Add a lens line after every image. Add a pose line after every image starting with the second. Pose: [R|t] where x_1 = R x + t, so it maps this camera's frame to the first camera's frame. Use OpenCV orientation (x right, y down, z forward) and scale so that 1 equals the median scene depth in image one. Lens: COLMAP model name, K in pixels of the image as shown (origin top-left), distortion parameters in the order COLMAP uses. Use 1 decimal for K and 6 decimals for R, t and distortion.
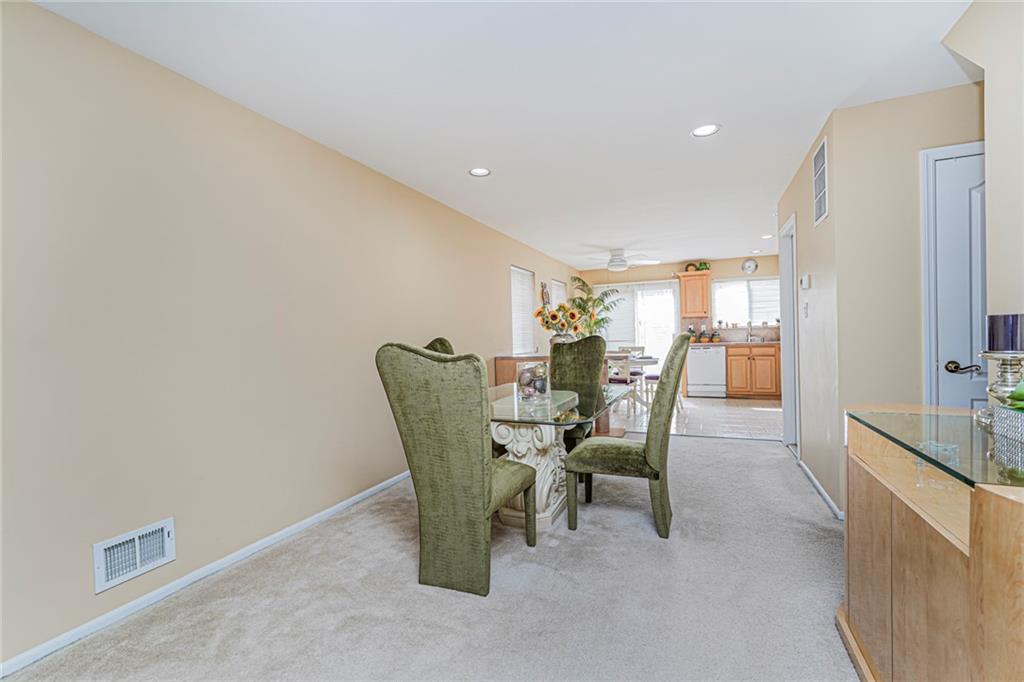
lens RADIAL K [[453.3, 0, 510.8], [0, 453.3, 343.5], [0, 0, 1]] dist [-0.011946, 0.007750]
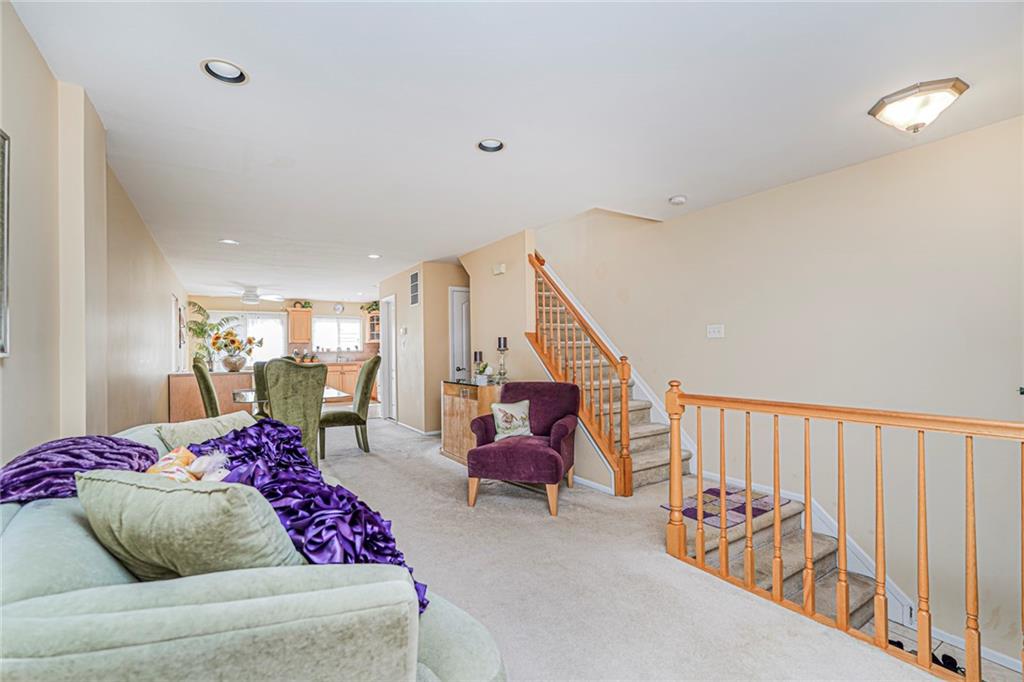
lens RADIAL K [[453.3, 0, 509.9], [0, 453.3, 341.1], [0, 0, 1]] dist [-0.011946, 0.007750]
pose [[0.569892, 0.036305, 0.820917, -0.321671], [0.009688, 0.998657, -0.050891, 0.008459], [-0.821662, 0.036955, 0.568776, -0.238860]]
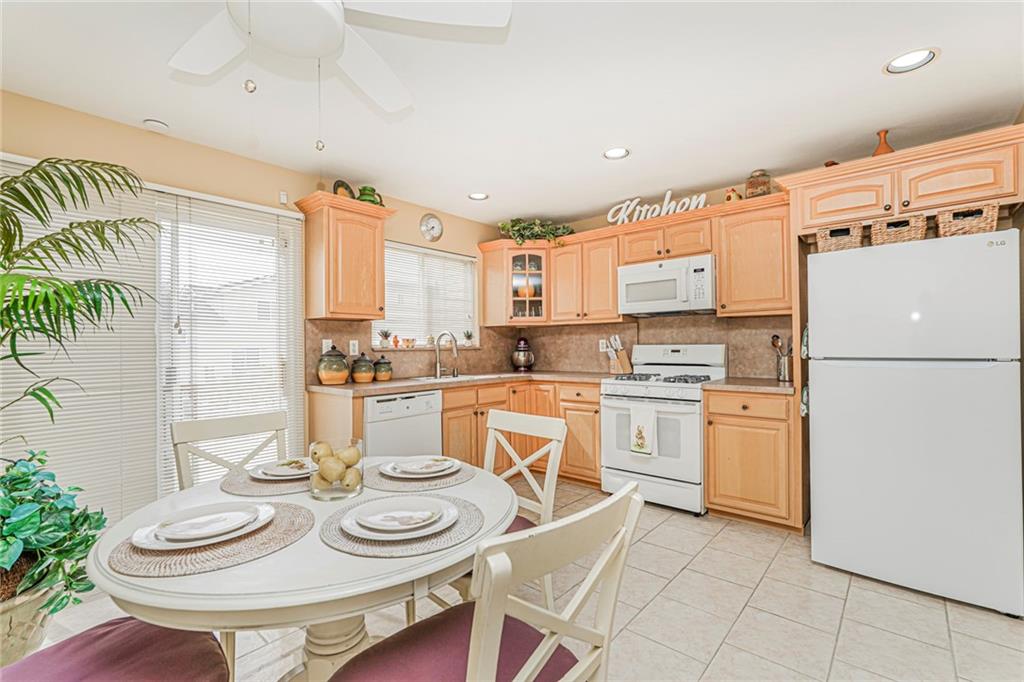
lens RADIAL K [[453.3, 0, 513.8], [0, 453.3, 346.2], [0, 0, 1]] dist [-0.011946, 0.007750]
pose [[0.294800, 0.022199, 0.955301, 0.074163], [0.015937, 0.999477, -0.028144, -0.021449], [-0.955426, 0.023521, 0.294292, 0.757142]]
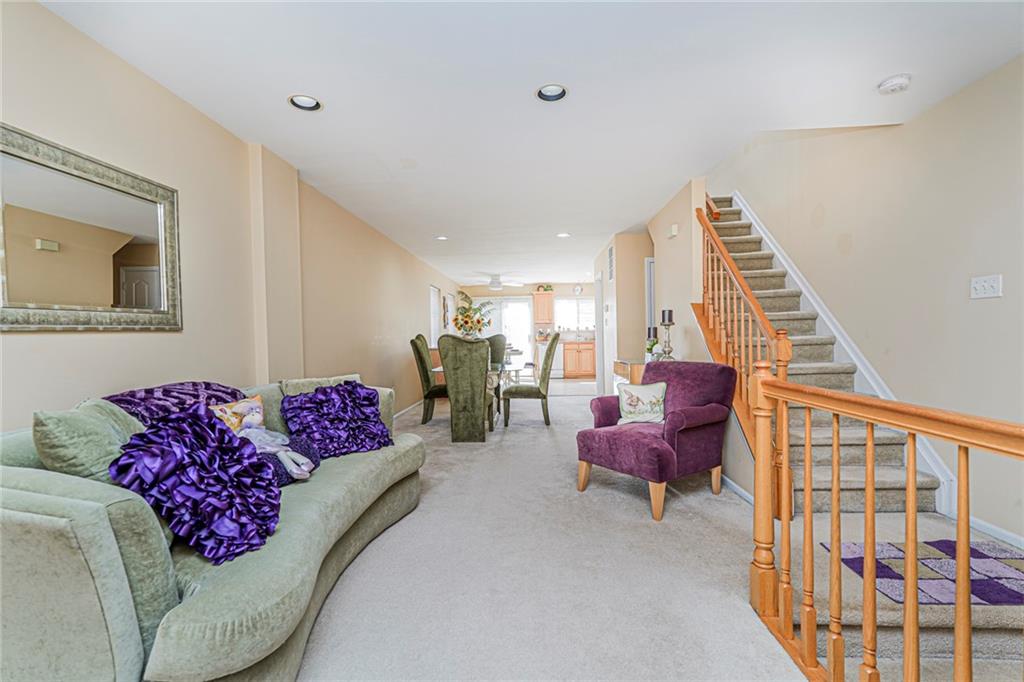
lens RADIAL K [[453.3, 0, 510.6], [0, 453.3, 342.9], [0, 0, 1]] dist [-0.011946, 0.007750]
pose [[0.939799, 0.004127, 0.341704, -0.182169], [-0.001879, 0.999974, -0.006911, 0.014328], [-0.341724, 0.005853, 0.939782, -0.314408]]
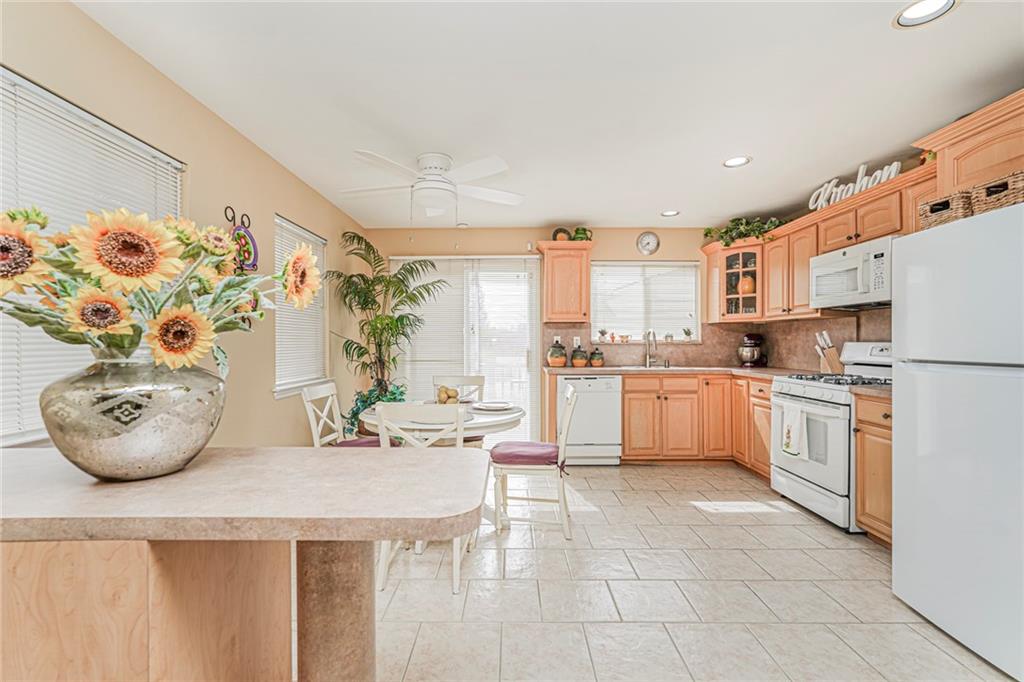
lens RADIAL K [[453.3, 0, 513.5], [0, 453.3, 344.6], [0, 0, 1]] dist [-0.011946, 0.007750]
pose [[0.914001, 0.021804, 0.405125, 0.115377], [-0.016821, 0.999733, -0.015855, -0.019786], [-0.405362, 0.007677, 0.914124, 0.508689]]
